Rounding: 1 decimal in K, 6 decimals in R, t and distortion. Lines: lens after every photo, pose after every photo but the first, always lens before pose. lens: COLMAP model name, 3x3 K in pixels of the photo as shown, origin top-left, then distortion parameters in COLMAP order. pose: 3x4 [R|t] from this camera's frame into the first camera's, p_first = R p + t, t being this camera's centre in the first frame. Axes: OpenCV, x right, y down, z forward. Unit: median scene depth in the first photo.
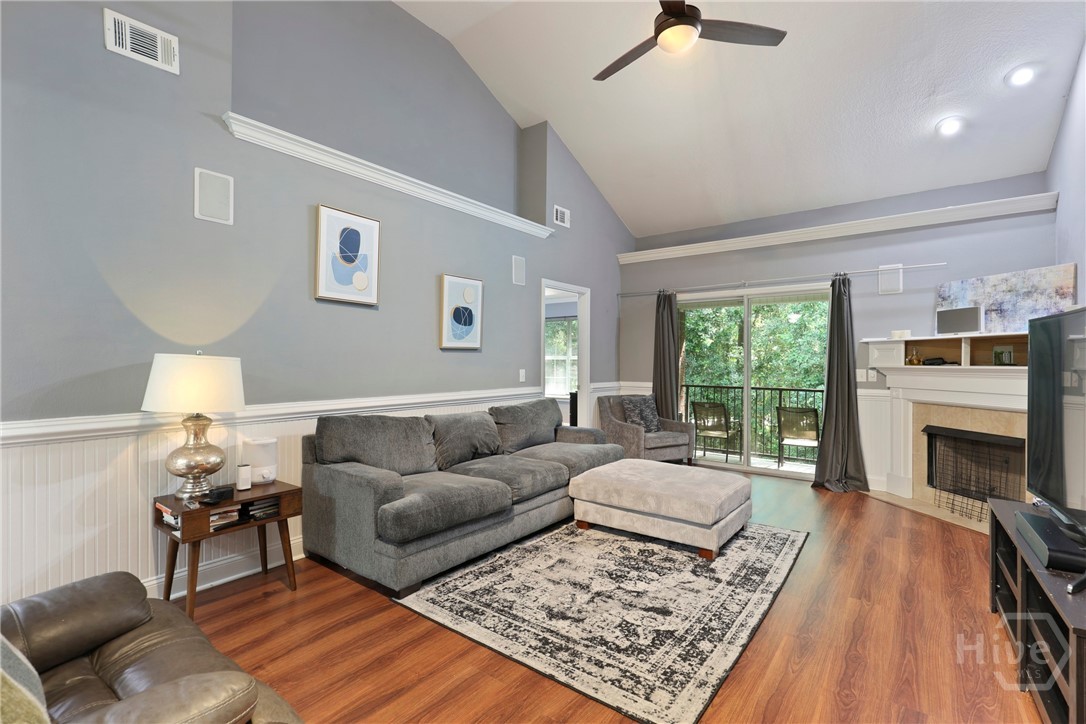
lens RADIAL K [[502.0, 0, 533.7], [0, 502.0, 358.4], [0, 0, 1]] dist [-0.000241, -0.002580]
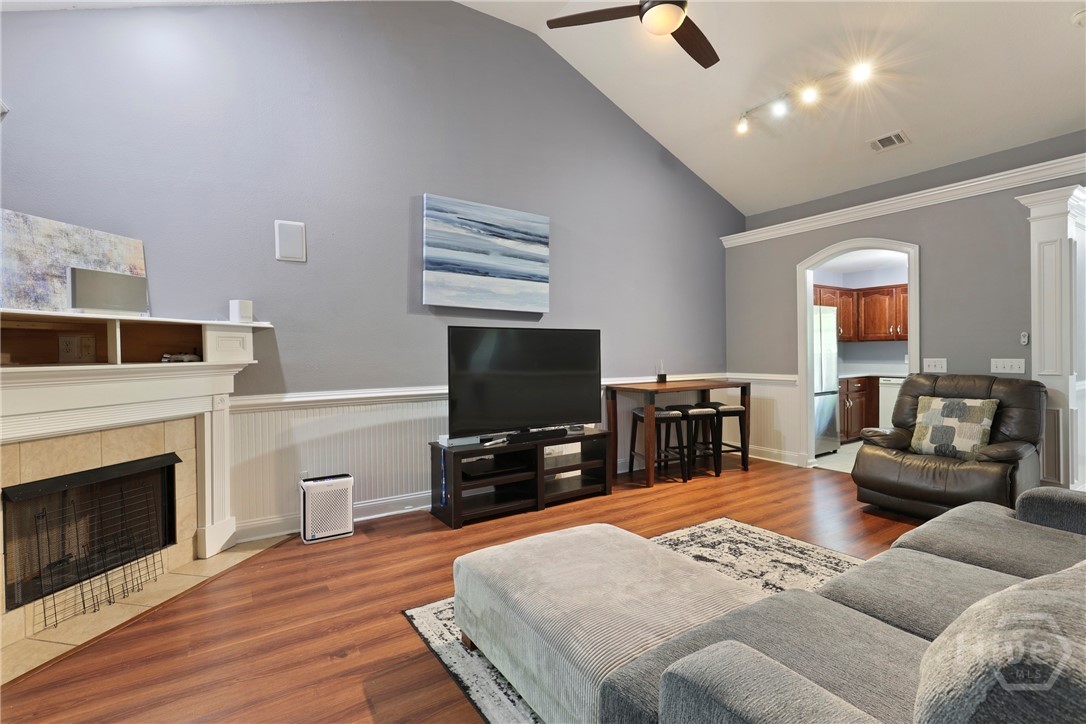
lens RADIAL K [[502.0, 0, 544.8], [0, 502.0, 352.2], [0, 0, 1]] dist [-0.000241, -0.002580]
pose [[-0.946654, 0.007387, 0.322167, 0.186109], [0.006341, 0.999971, -0.004294, 0.007952], [-0.322189, -0.002022, -0.946673, 1.933908]]
